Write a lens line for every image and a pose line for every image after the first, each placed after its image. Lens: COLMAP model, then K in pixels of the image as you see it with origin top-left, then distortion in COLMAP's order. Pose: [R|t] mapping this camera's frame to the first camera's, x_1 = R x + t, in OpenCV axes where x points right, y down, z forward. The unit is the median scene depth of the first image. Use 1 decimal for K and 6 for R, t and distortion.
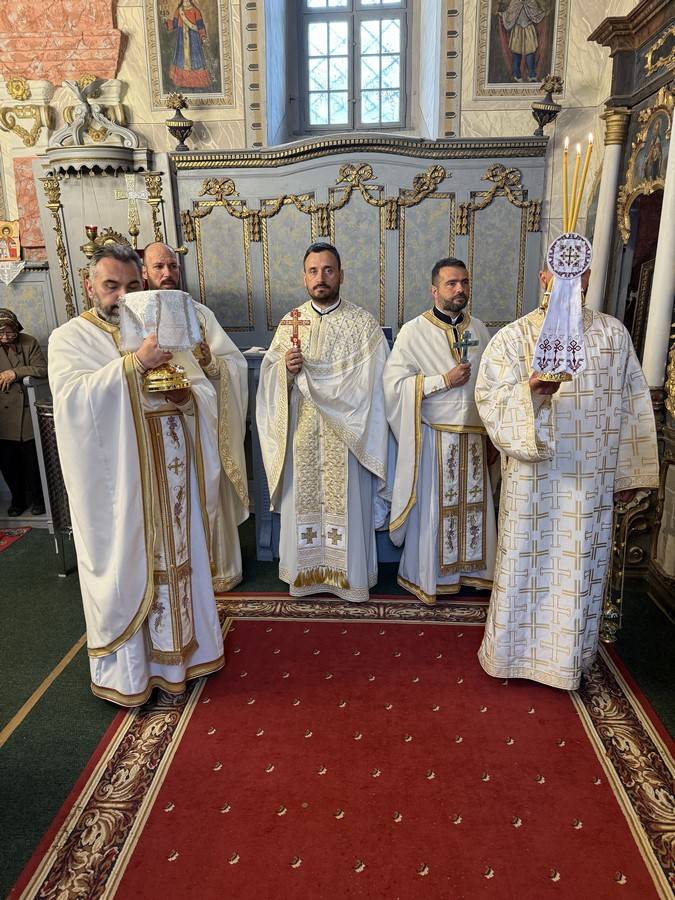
lens RADIAL K [[637.4, 0, 335.2], [0, 637.4, 452.4], [0, 0, 1]] dist [0.015778, -0.013846]
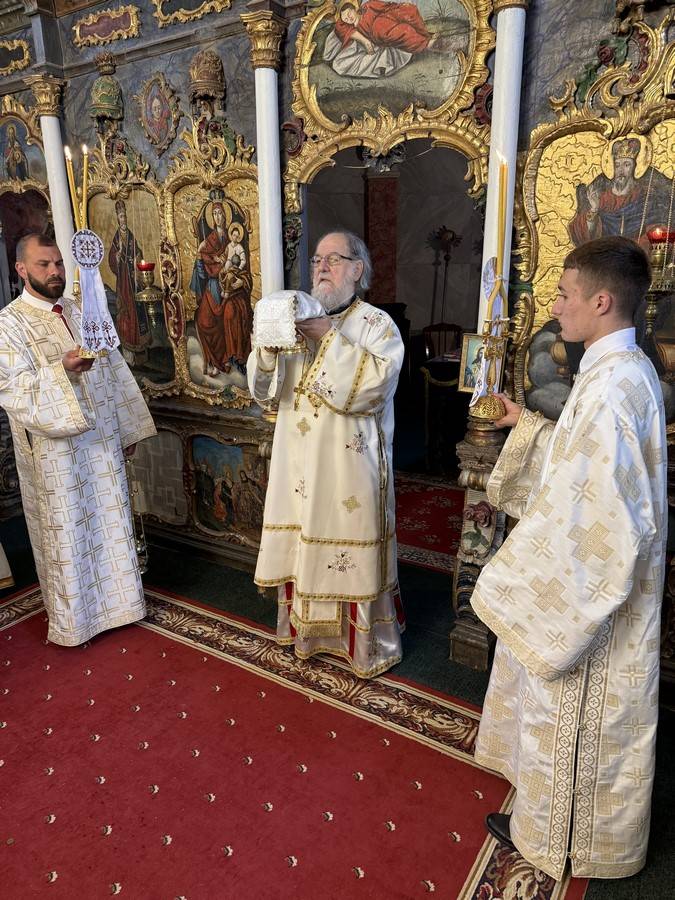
lens RADIAL K [[637.4, 0, 336.0], [0, 637.4, 454.1], [0, 0, 1]] dist [0.015778, -0.013846]
pose [[0.486823, -0.247518, 0.837698, -0.212742], [0.238235, 0.960279, 0.145289, -0.003741], [-0.840386, 0.128839, 0.526453, 0.021262]]
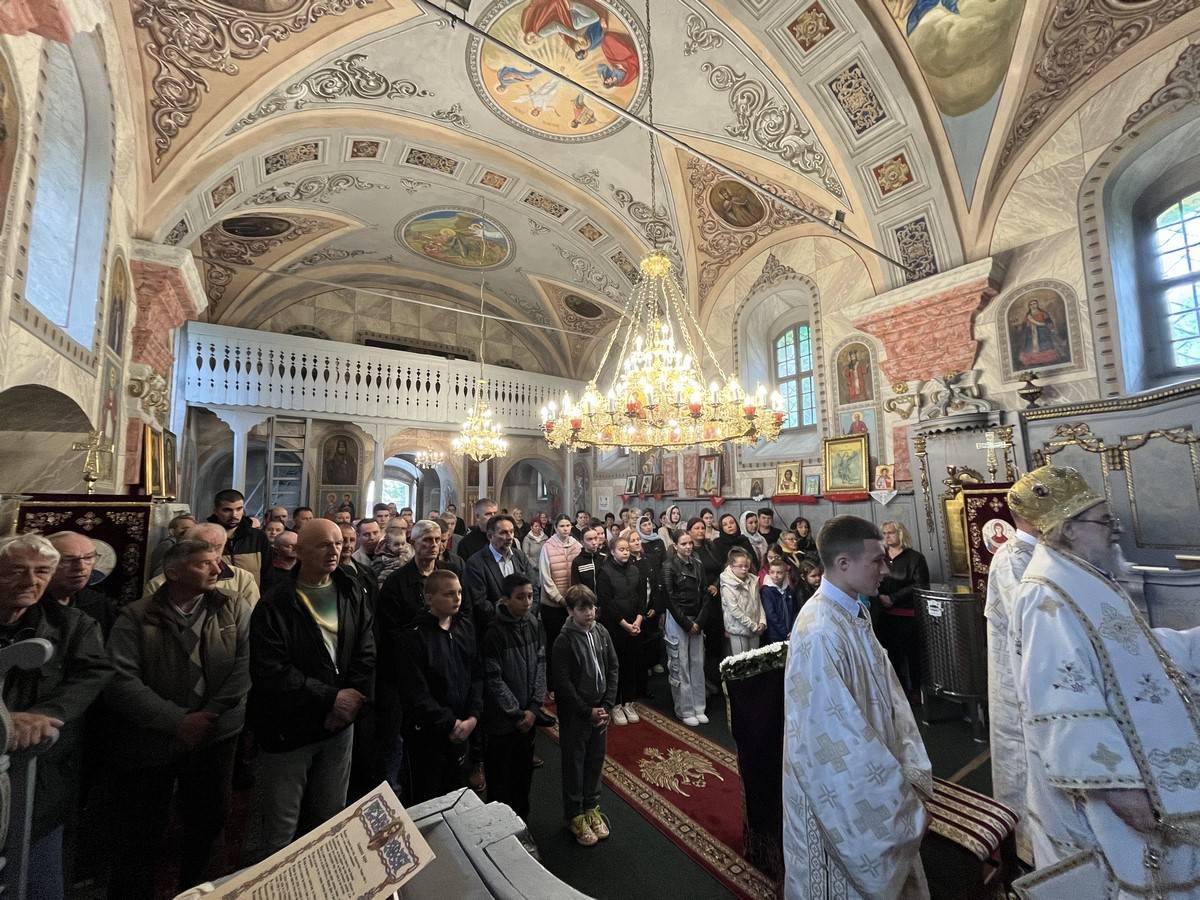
lens RADIAL K [[483.8, 0, 603.0], [0, 483.8, 446.1], [0, 0, 1]] dist [-0.000586, -0.000920]
pose [[0.613159, -0.082596, -0.785630, -0.005195], [-0.200714, 0.945593, -0.256063, 0.038311], [0.764036, 0.314694, 0.563220, -0.222840]]
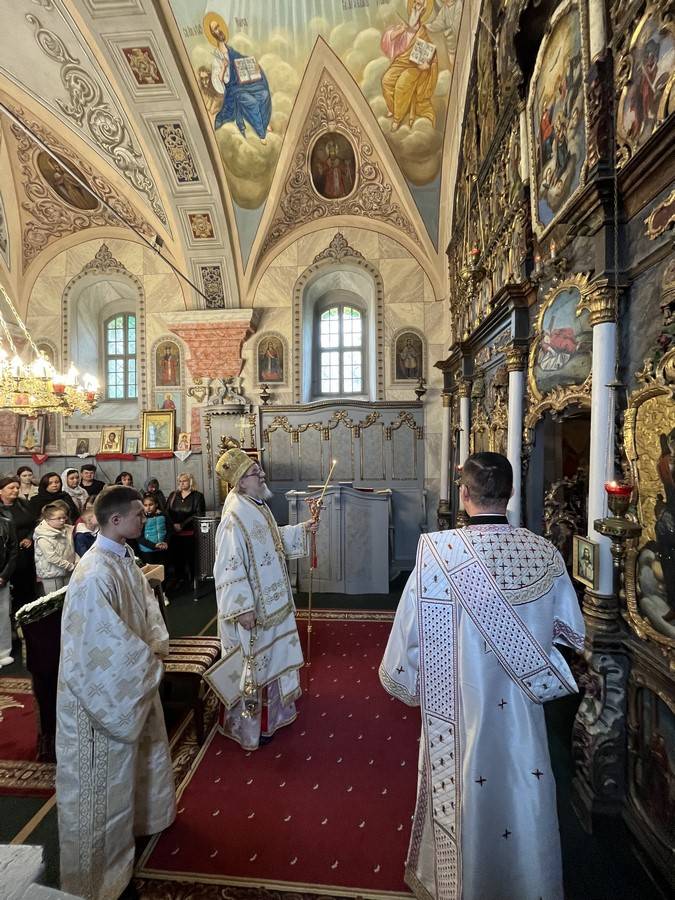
lens RADIAL K [[362.8, 0, 340.3], [0, 362.8, 451.9], [0, 0, 1]] dist [-0.000586, -0.000920]
pose [[0.999948, 0.004508, -0.009097, 0.045762], [-0.006618, 0.968909, -0.247327, 0.014514], [0.007699, 0.247375, 0.968889, -0.229945]]
